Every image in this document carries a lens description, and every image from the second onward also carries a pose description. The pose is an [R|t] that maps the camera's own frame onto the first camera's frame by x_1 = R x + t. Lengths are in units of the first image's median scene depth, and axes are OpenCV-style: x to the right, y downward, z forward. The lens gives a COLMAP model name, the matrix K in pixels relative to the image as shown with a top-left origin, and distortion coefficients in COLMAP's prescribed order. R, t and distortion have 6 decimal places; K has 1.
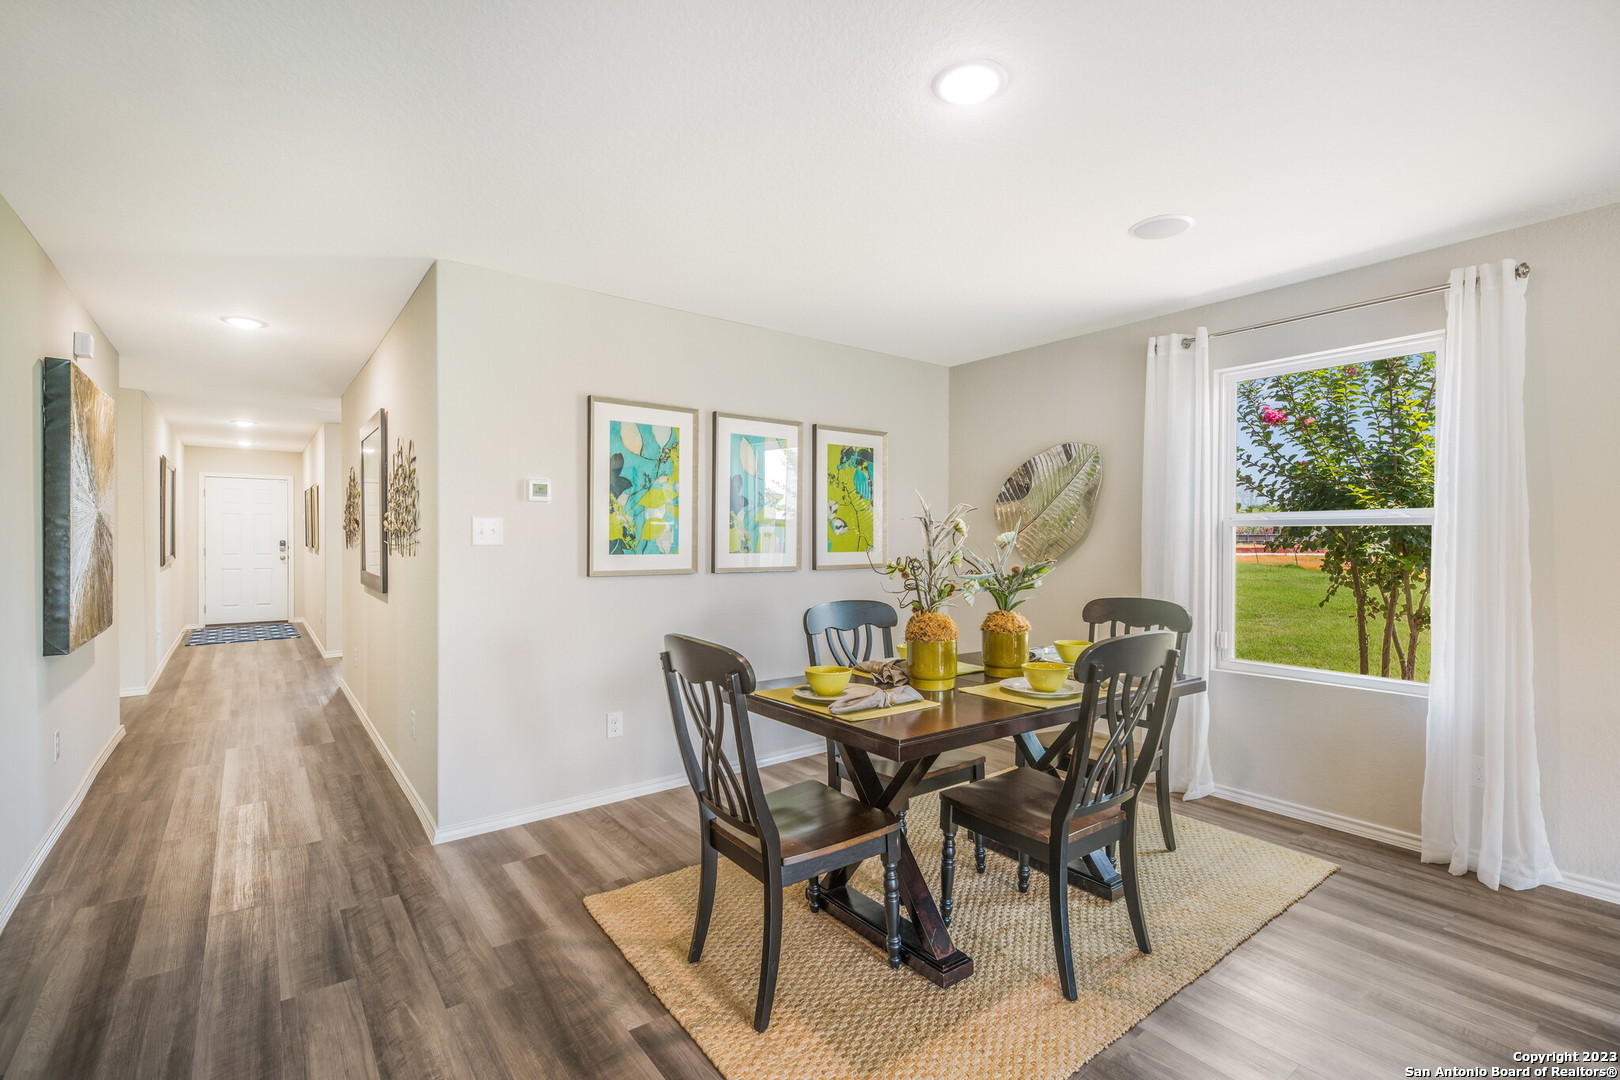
lens RADIAL K [[744.2, 0, 813.4], [0, 744.2, 540.4], [0, 0, 1]] dist [0.000209, -0.000070]
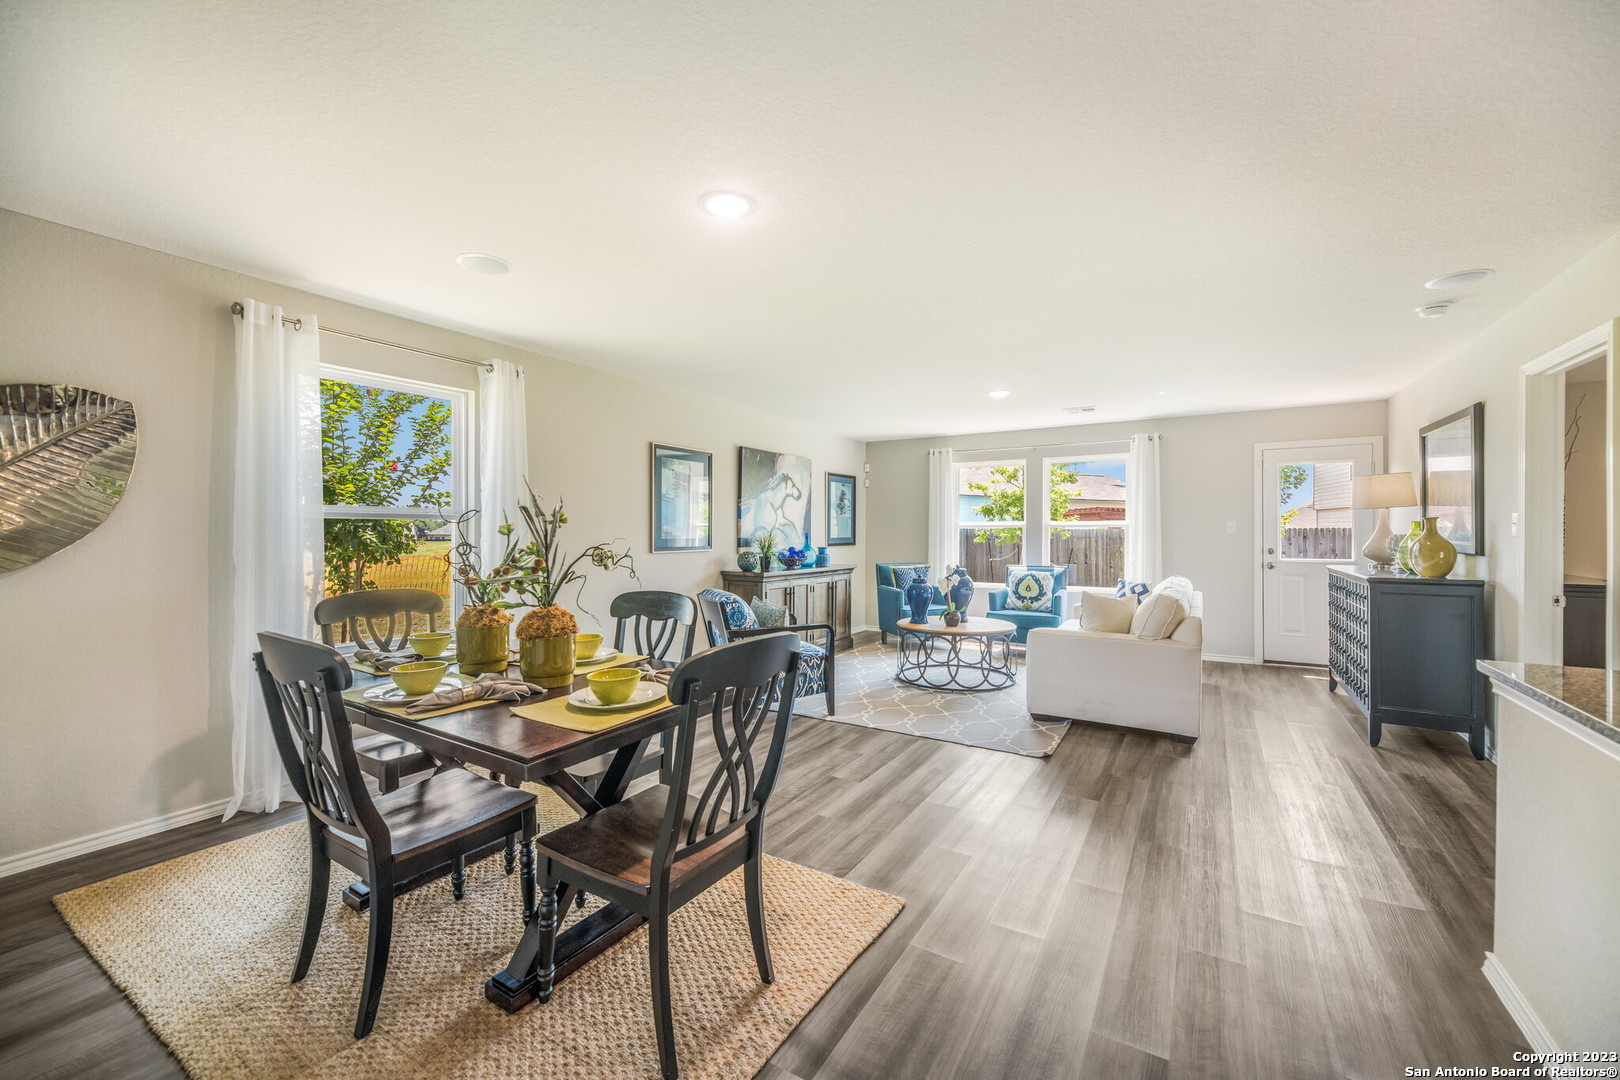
lens RADIAL K [[650.9, 0, 812.9], [0, 650.9, 536.3], [0, 0, 1]] dist [-0.000374, -0.000011]
pose [[-0.361295, -0.008684, 0.932411, -0.646333], [-0.002696, 0.999962, 0.008269, -0.001882], [-0.932448, 0.000474, -0.361305, 0.848849]]
